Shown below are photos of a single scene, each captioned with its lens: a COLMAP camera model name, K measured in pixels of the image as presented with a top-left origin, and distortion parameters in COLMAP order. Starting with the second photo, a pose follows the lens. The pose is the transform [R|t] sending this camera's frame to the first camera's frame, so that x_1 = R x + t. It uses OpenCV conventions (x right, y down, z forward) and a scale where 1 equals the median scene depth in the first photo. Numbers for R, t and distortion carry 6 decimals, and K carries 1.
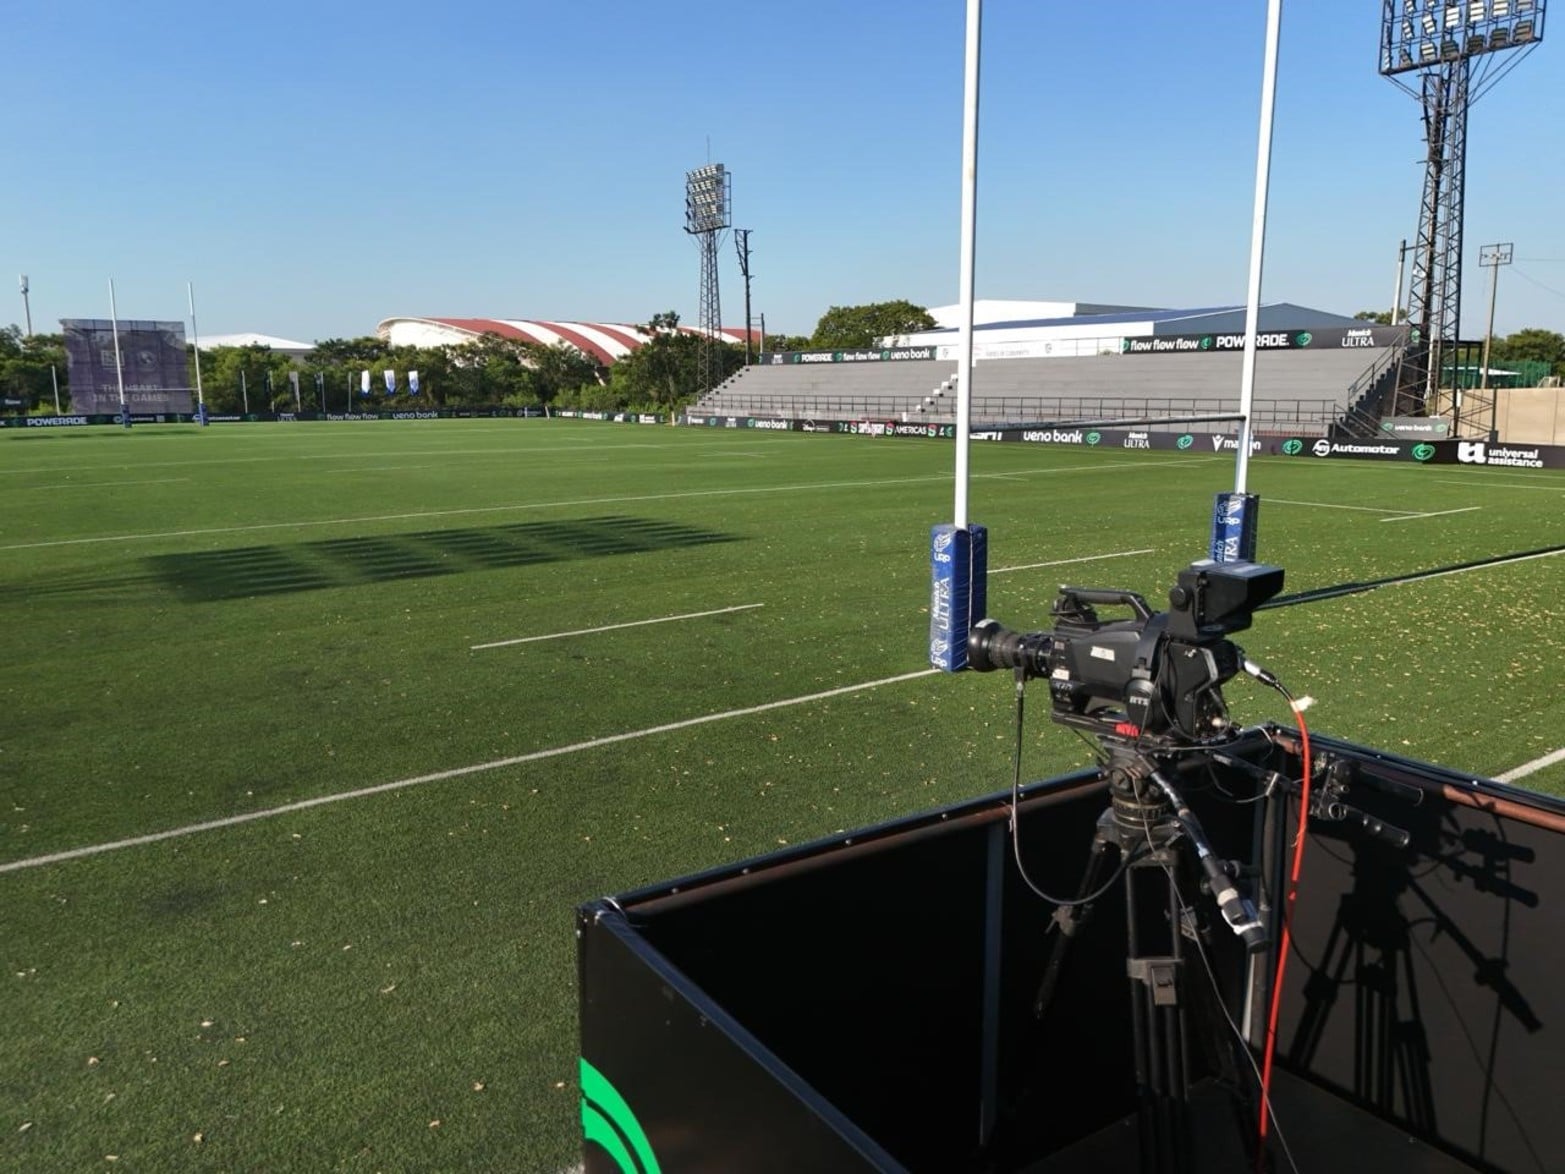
lens RADIAL K [[1149.6, 0, 790.0], [0, 1149.6, 583.4], [0, 0, 1]] dist [0.079103, -0.082515]
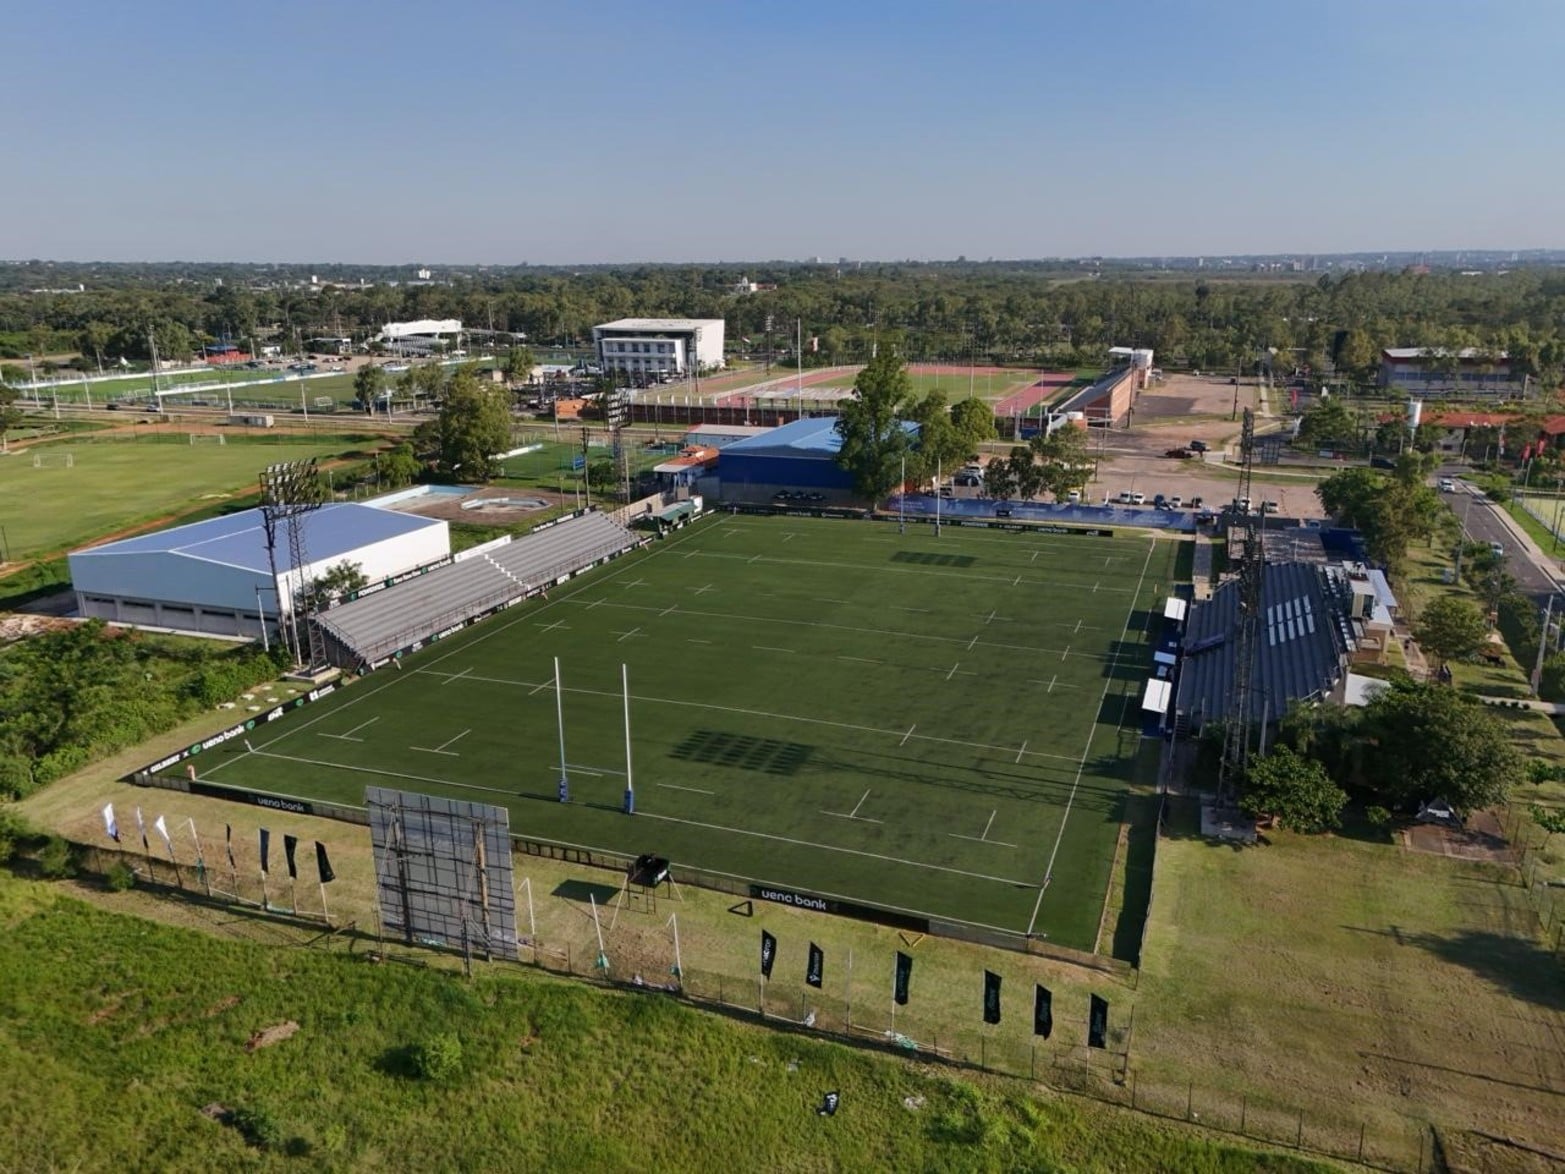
lens RADIAL K [[1149.6, 0, 790.0], [0, 1149.6, 583.4], [0, 0, 1]] dist [0.079103, -0.082515]
pose [[-0.573540, -0.200727, 0.794205, -1.579096], [0.155173, 0.925340, 0.345929, -0.709294], [-0.804347, 0.321644, -0.499572, 1.538766]]
